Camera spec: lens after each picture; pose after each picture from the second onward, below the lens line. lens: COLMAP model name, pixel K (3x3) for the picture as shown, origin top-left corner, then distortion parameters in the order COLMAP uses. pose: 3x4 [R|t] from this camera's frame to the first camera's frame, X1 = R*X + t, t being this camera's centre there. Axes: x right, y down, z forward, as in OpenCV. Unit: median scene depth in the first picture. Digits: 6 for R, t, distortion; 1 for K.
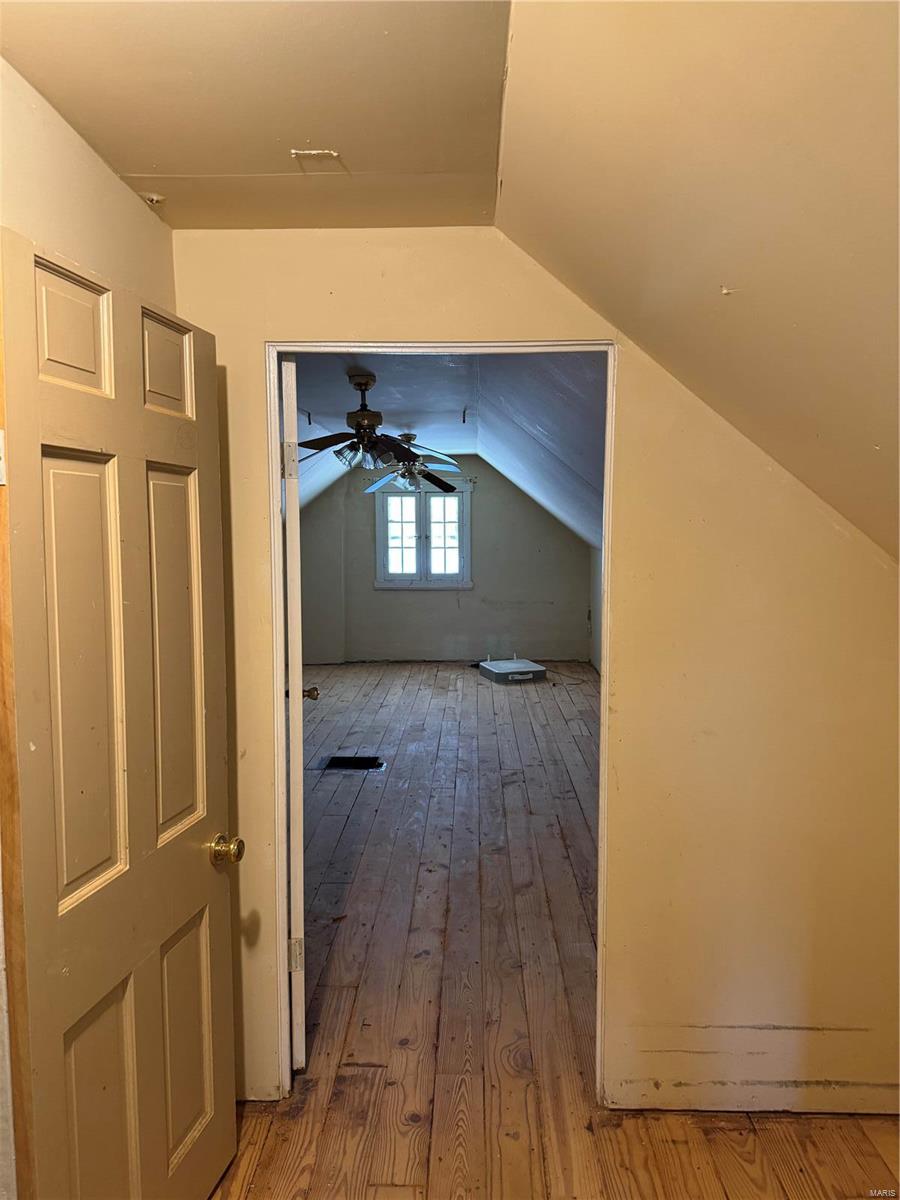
lens RADIAL K [[821.9, 0, 441.1], [0, 821.9, 598.4], [0, 0, 1]] dist [0.049238, -0.082295]
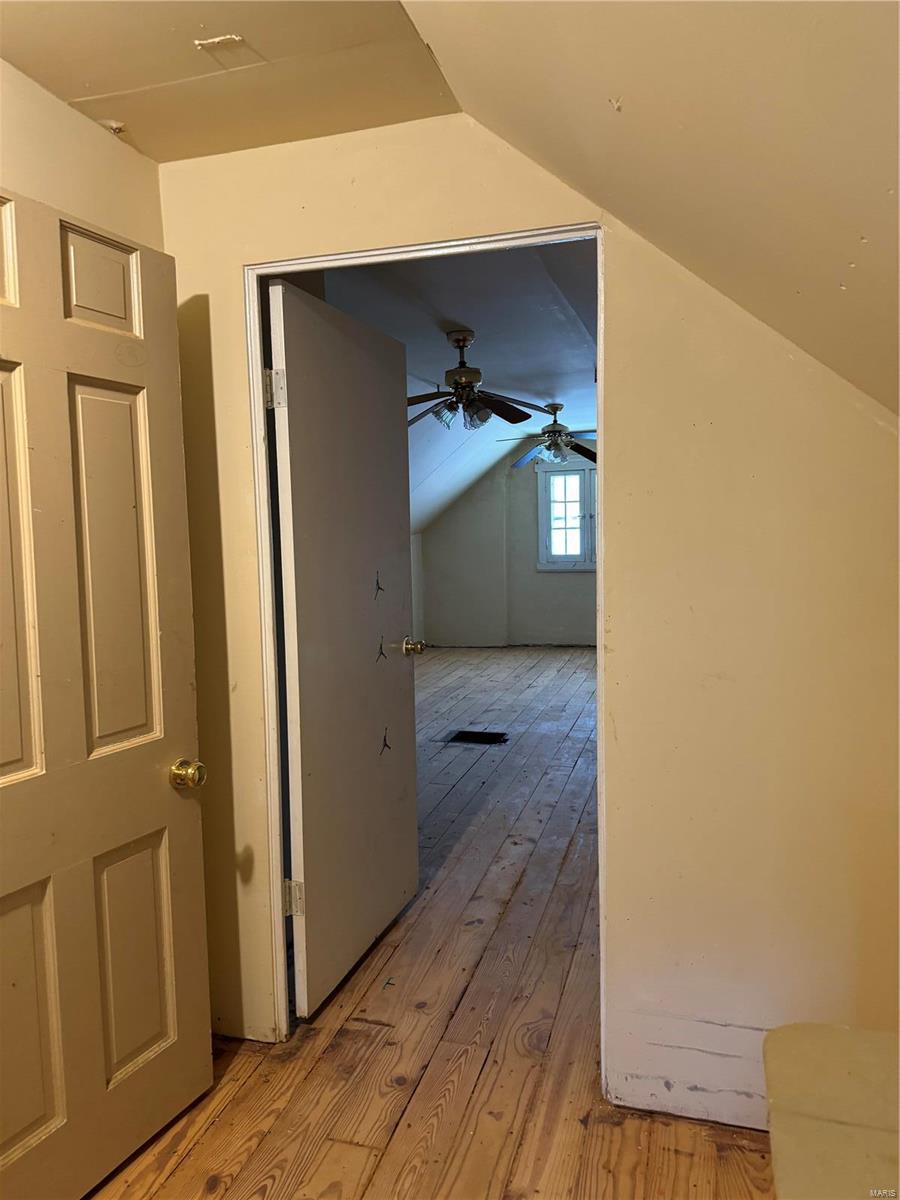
lens RADIAL K [[821.9, 0, 441.1], [0, 821.9, 598.4], [0, 0, 1]] dist [0.049238, -0.082295]
pose [[0.966070, 0.002895, -0.258266, 0.121152], [-0.002265, 0.999994, 0.002736, 0.036881], [0.258272, -0.002058, 0.966070, 0.049722]]
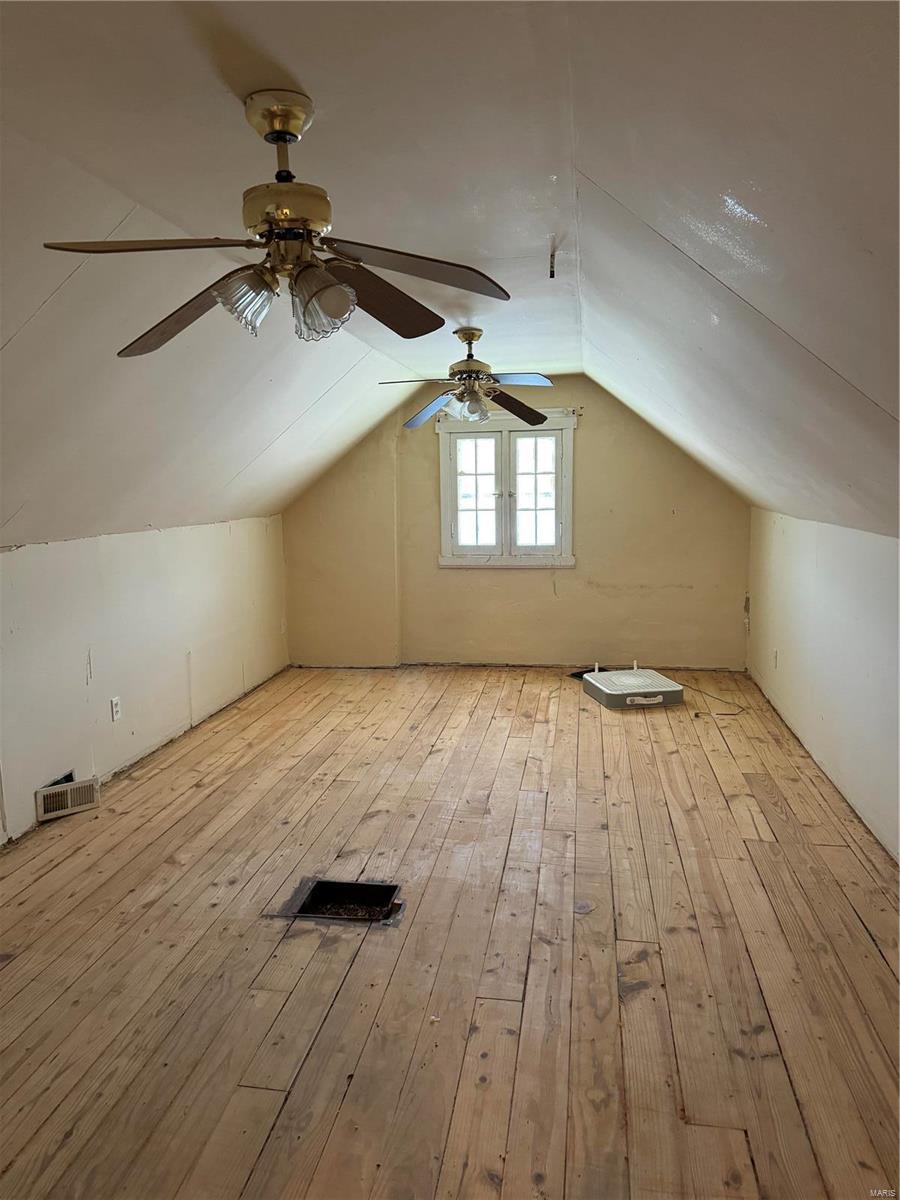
lens RADIAL K [[821.9, 0, 441.1], [0, 821.9, 598.4], [0, 0, 1]] dist [0.049238, -0.082295]
pose [[0.991249, 0.005628, -0.131888, 0.034419], [0.001263, 0.998640, 0.052111, -0.042352], [0.132002, -0.051822, 0.989894, 0.540451]]
